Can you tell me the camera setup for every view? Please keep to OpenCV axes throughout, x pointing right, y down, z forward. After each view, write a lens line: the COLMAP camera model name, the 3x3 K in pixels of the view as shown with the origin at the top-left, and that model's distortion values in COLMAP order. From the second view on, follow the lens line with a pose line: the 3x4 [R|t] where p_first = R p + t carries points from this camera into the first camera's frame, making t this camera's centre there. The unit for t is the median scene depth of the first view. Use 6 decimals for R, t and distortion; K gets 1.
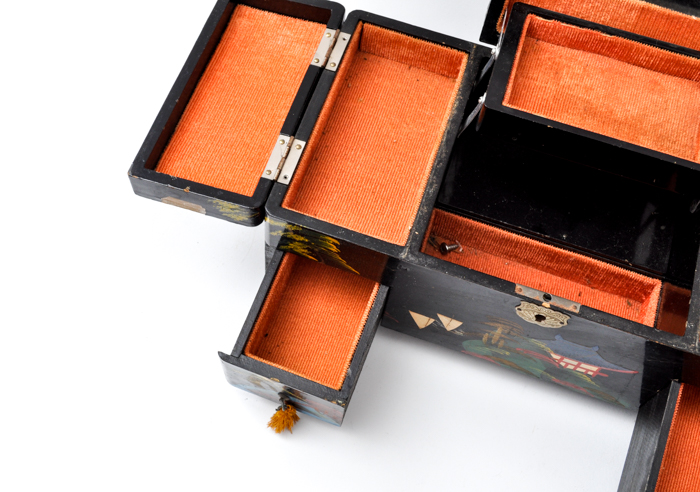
lens RADIAL K [[810.9, 0, 350.0], [0, 810.9, 246.0], [0, 0, 1]] dist [-0.024228, 0.016888]
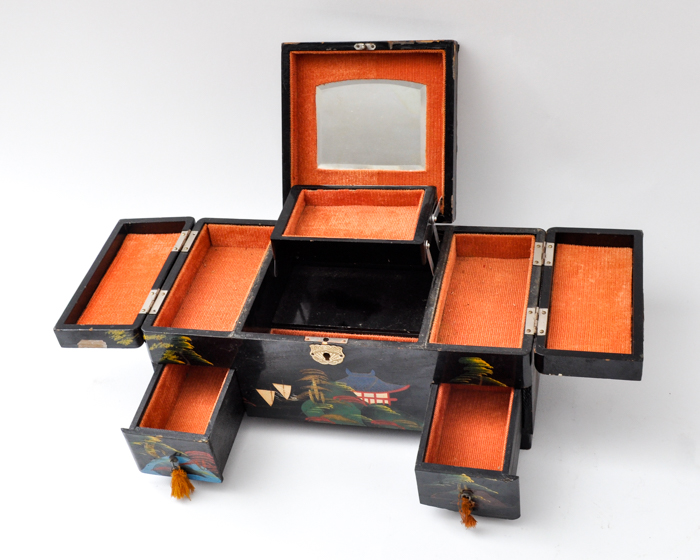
lens RADIAL K [[927.6, 0, 350.0], [0, 927.6, 280.0], [0, 0, 1]] dist [-0.003754, -0.004083]
pose [[0.978688, -0.204748, -0.015738, 0.304189], [0.182065, 0.900603, -0.394672, 0.589186], [0.094982, 0.383395, 0.918687, -0.561065]]
